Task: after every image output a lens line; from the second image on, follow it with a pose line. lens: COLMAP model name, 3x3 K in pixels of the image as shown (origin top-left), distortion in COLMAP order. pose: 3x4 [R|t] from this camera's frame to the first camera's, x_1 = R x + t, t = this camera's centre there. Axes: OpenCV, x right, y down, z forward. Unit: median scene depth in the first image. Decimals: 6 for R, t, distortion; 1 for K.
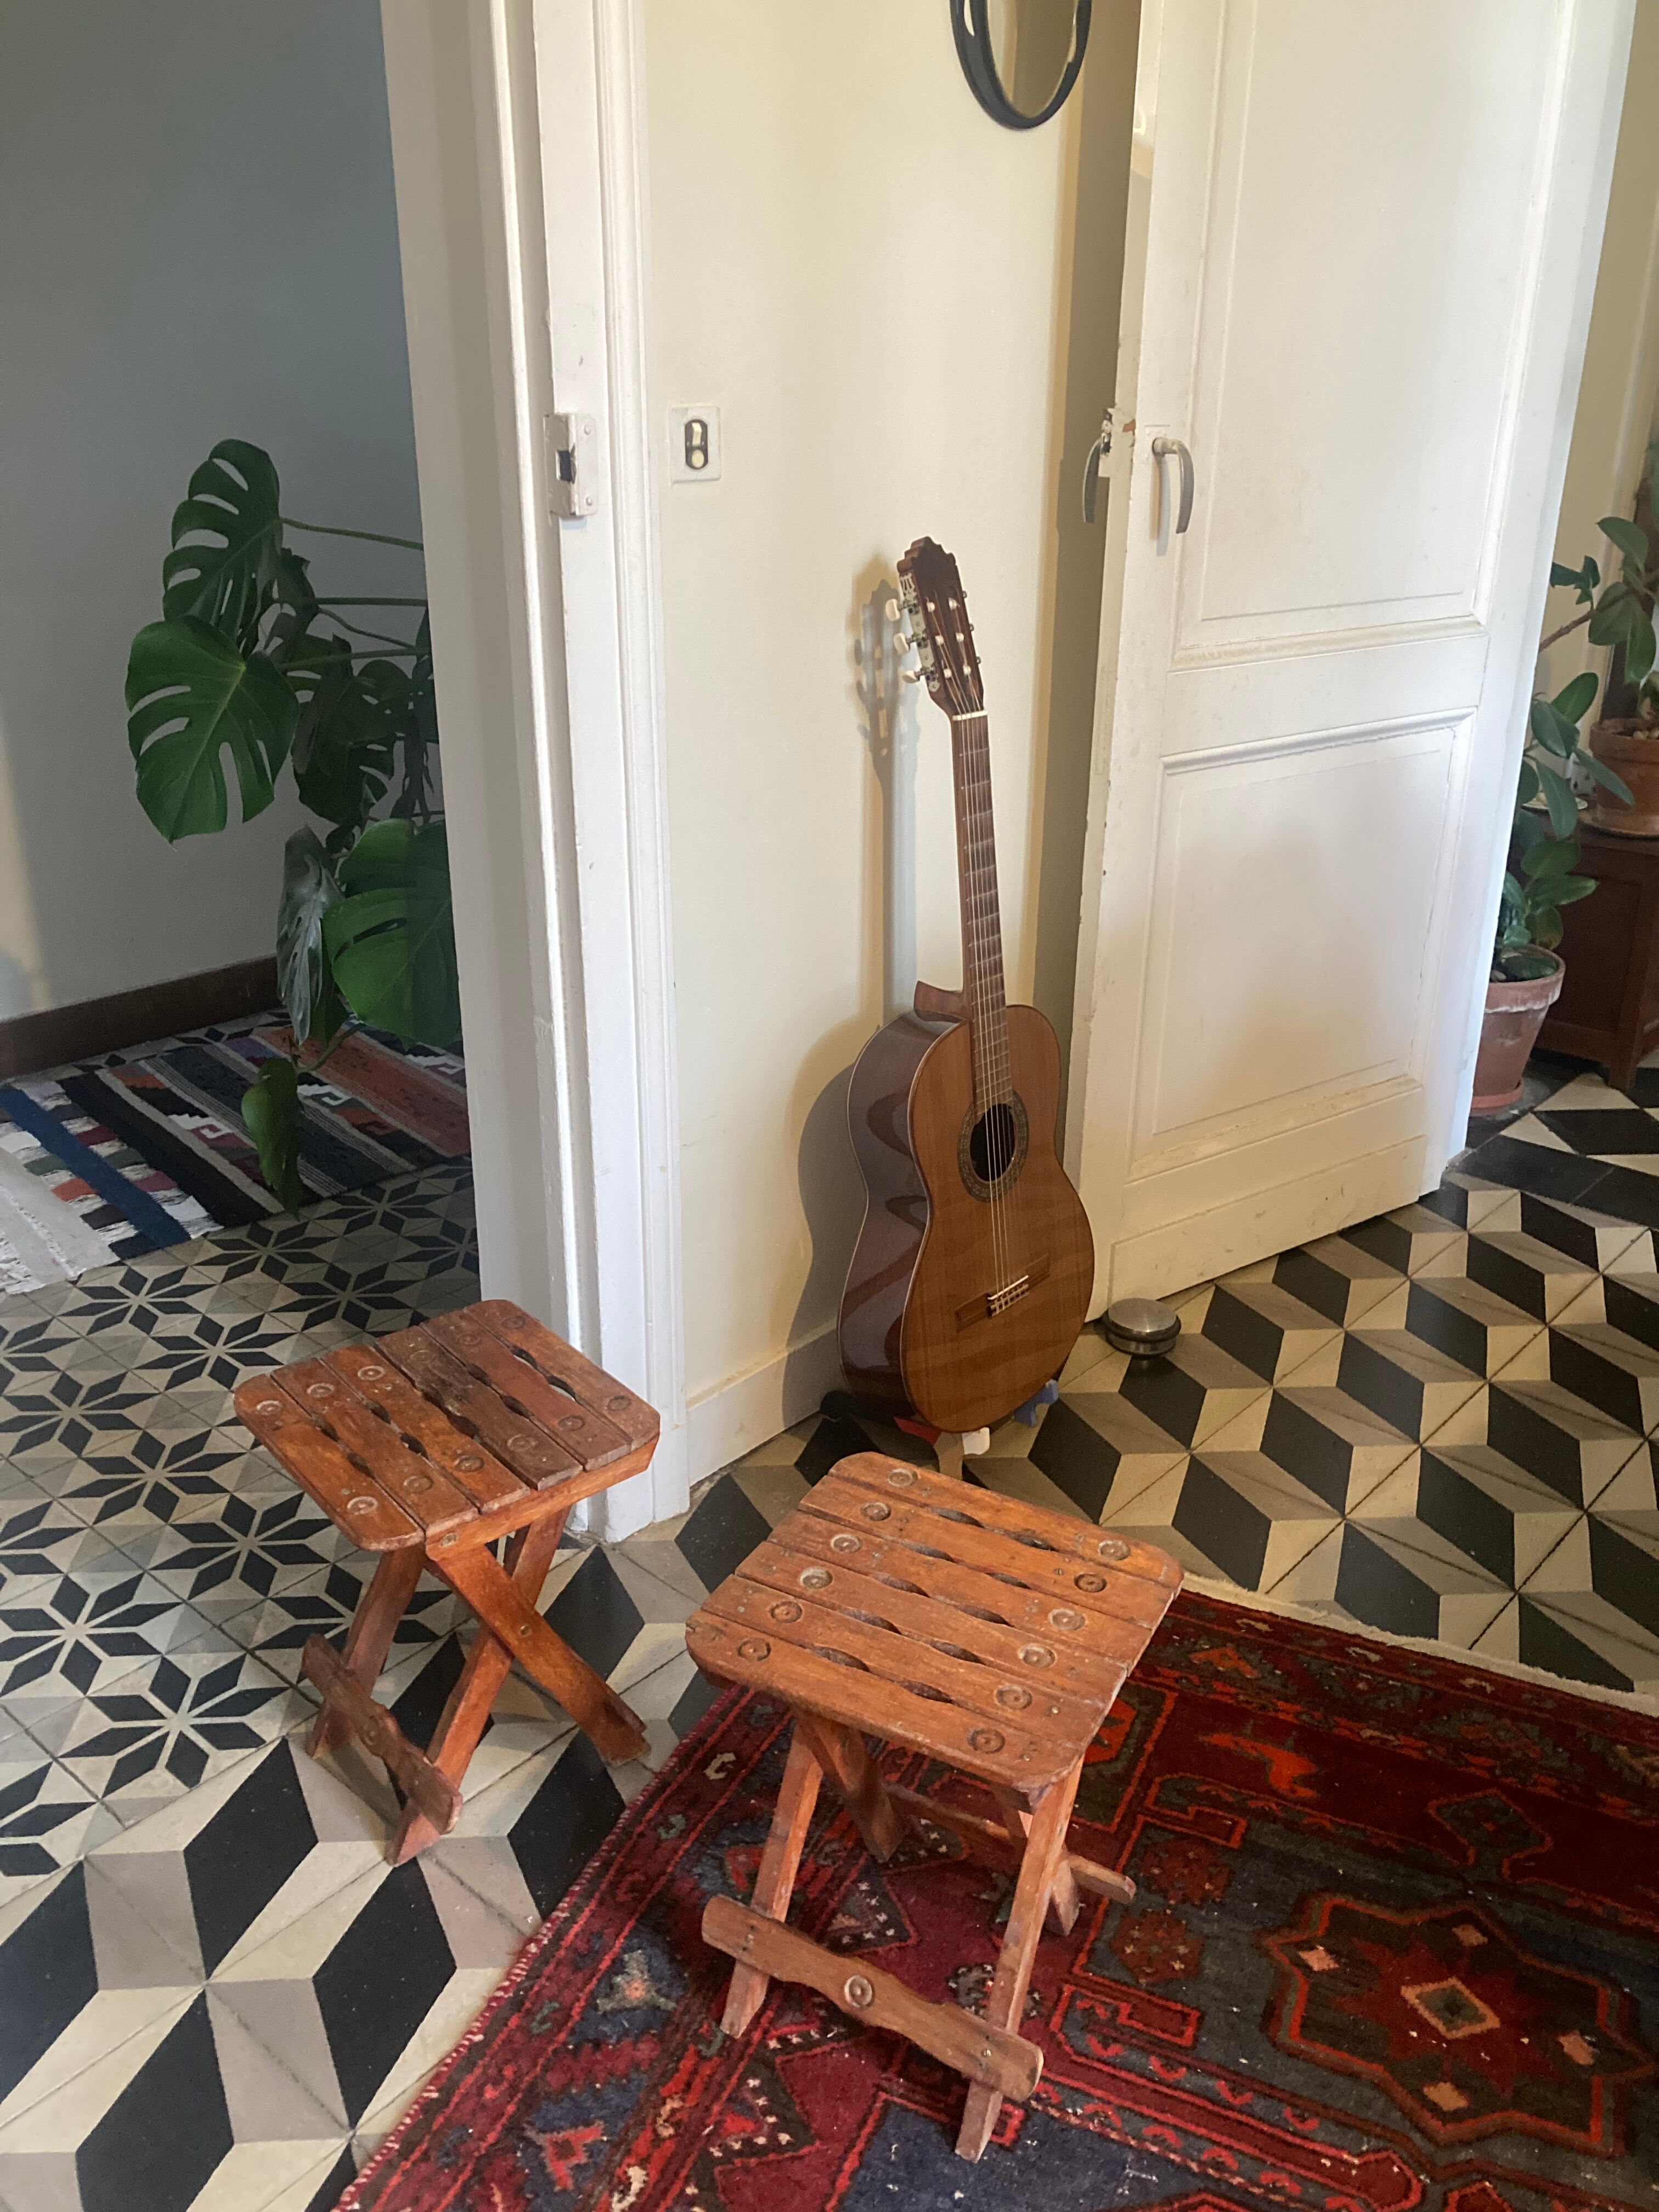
lens RADIAL K [[1703.1, 0, 829.5], [0, 1703.1, 1106.0], [0, 0, 1]] dist [-0.005333, -0.037067]
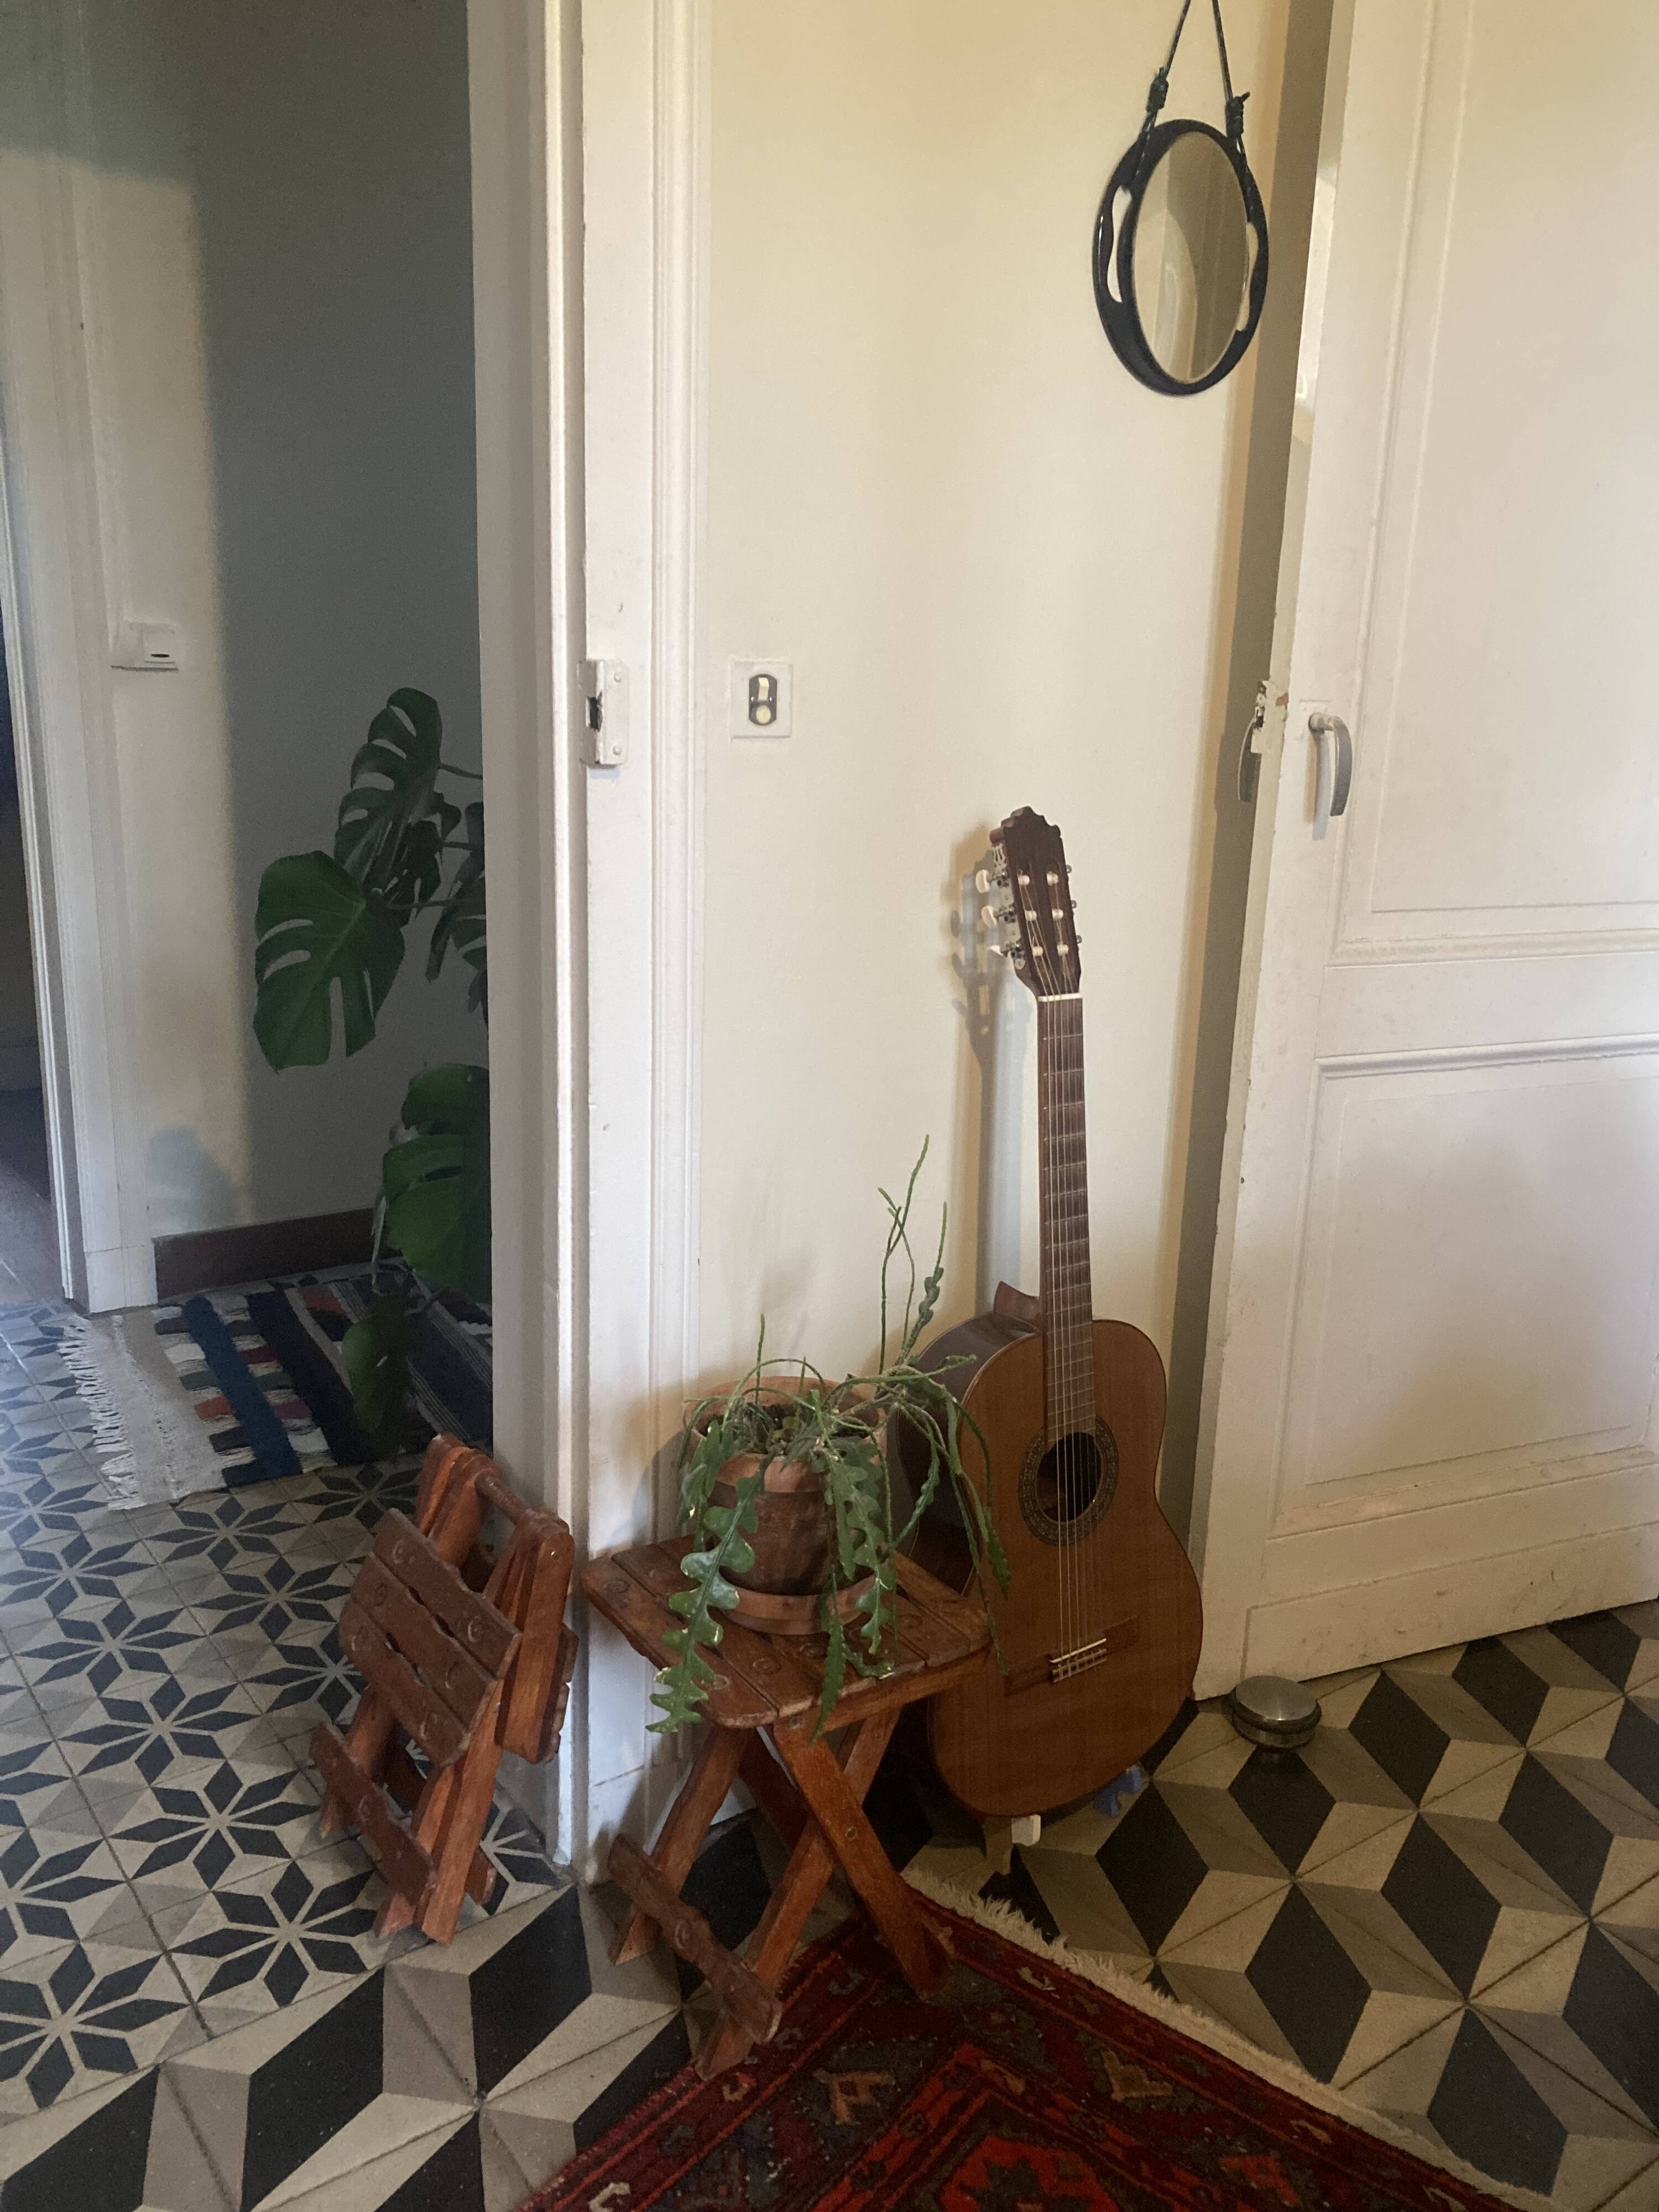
lens RADIAL K [[1729.1, 0, 829.5], [0, 1729.1, 1106.0], [0, 0, 1]] dist [0.005808, -0.013690]
pose [[0.978493, 0.077011, -0.191363, 0.124331], [-0.105892, 0.983661, -0.145596, -0.021827], [0.177024, 0.162728, 0.970661, 0.079890]]
